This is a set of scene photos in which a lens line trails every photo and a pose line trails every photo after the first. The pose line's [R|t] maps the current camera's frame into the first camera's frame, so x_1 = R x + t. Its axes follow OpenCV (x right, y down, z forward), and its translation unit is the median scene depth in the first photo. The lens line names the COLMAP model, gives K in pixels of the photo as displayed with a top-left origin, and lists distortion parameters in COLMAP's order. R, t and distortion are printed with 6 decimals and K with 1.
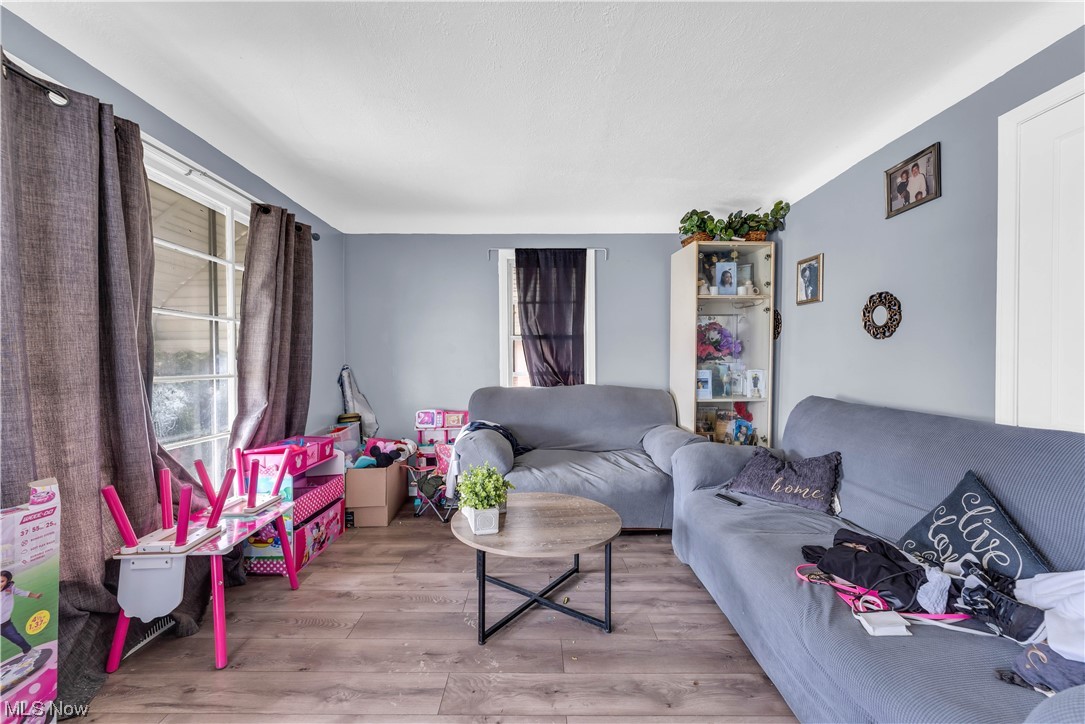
lens RADIAL K [[440.5, 0, 538.0], [0, 440.5, 366.6], [0, 0, 1]] dist [0.001336, -0.000571]
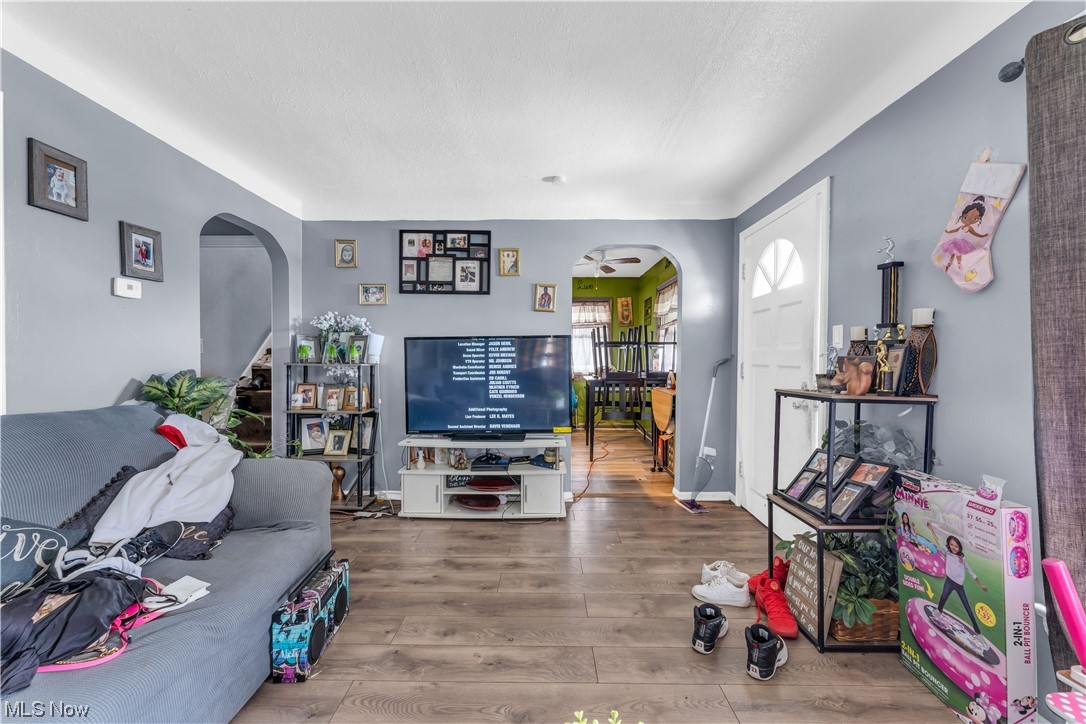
lens RADIAL K [[440.9, 0, 542.9], [0, 440.9, 363.0], [0, 0, 1]] dist [0.001336, -0.000571]
pose [[-0.999881, 0.000017, 0.015433, -0.079424], [0.000307, 0.999824, 0.018756, -0.010050], [-0.015430, 0.018759, -0.999705, 1.190951]]
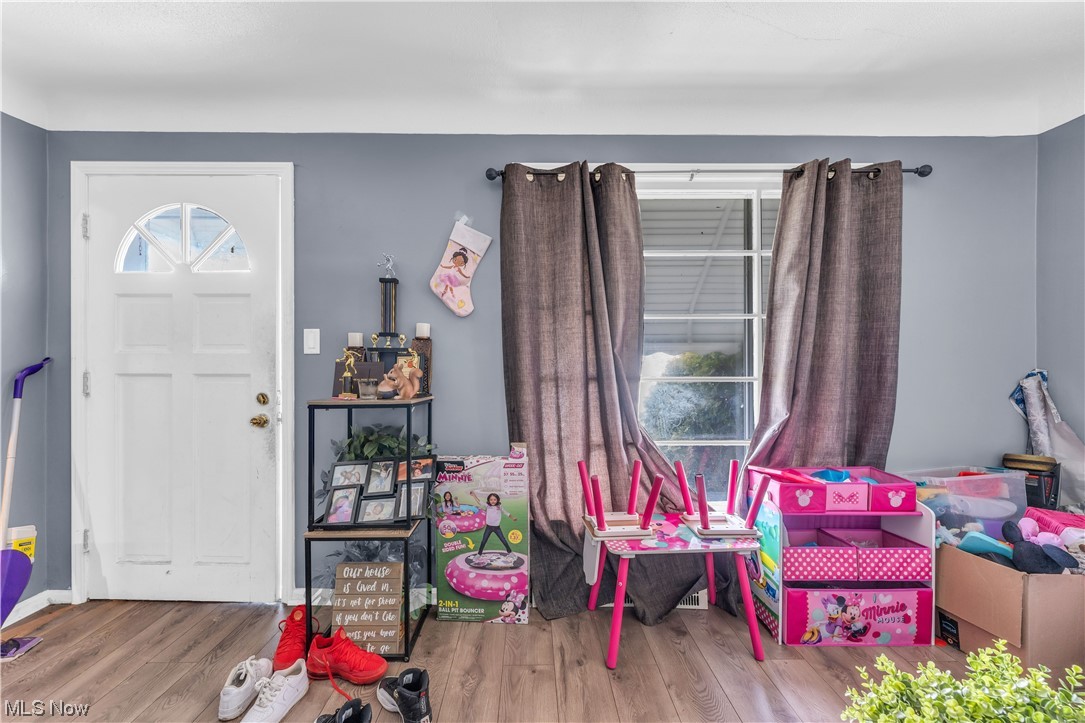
lens RADIAL K [[440.5, 0, 536.2], [0, 440.5, 365.2], [0, 0, 1]] dist [0.001336, -0.000571]
pose [[0.006703, 0.003783, -0.999970, 0.217412], [-0.007992, 0.999961, 0.003729, -0.007136], [0.999946, 0.007967, 0.006733, 0.624095]]
